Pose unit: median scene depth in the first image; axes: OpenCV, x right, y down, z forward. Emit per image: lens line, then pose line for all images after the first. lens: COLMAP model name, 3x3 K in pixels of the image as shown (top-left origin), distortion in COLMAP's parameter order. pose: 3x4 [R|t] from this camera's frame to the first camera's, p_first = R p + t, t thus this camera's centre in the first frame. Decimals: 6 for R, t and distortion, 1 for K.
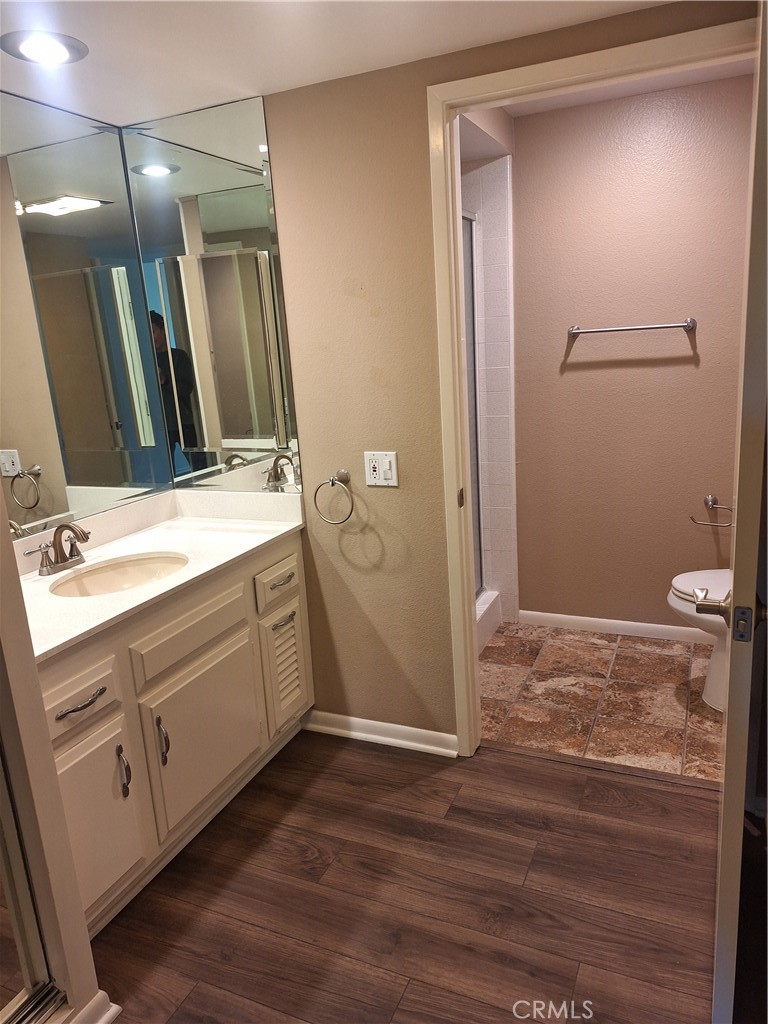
lens RADIAL K [[725.0, 0, 385.5], [0, 725.0, 506.0], [0, 0, 1]] dist [0.036502, -0.040993]
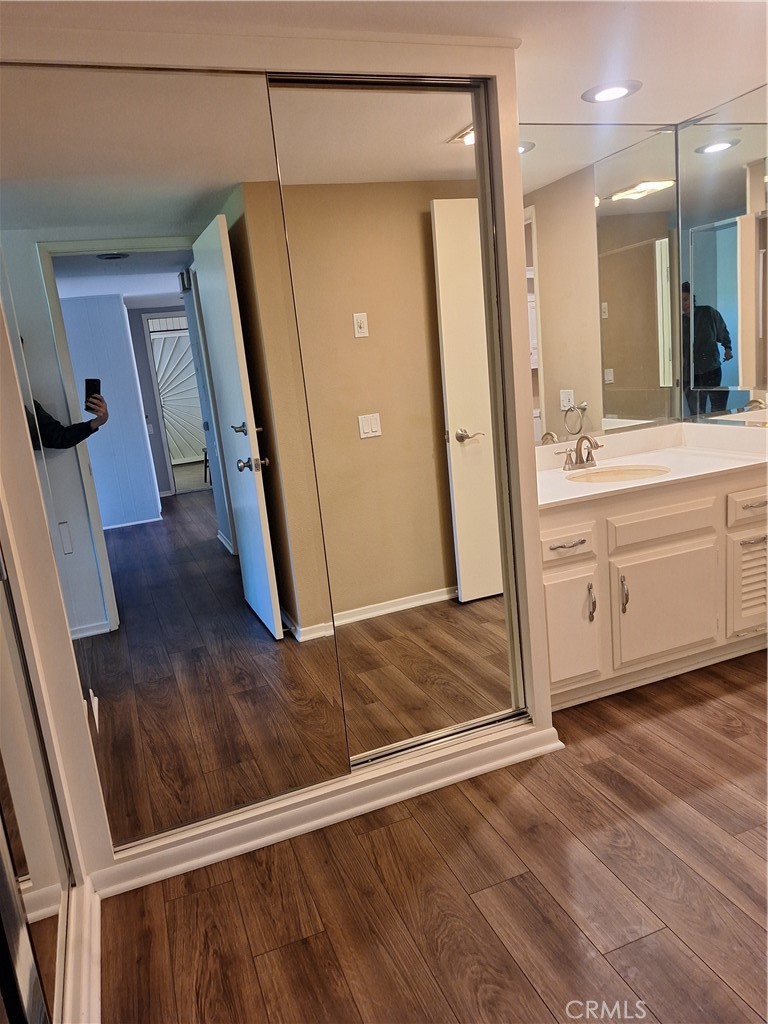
lens RADIAL K [[725.0, 0, 384.2], [0, 725.0, 512.6], [0, 0, 1]] dist [0.036502, -0.040993]
pose [[0.720087, 0.139475, -0.679722, 0.246773], [-0.106025, 0.990203, 0.090863, 0.083427], [0.685736, 0.006639, 0.727820, -0.270346]]
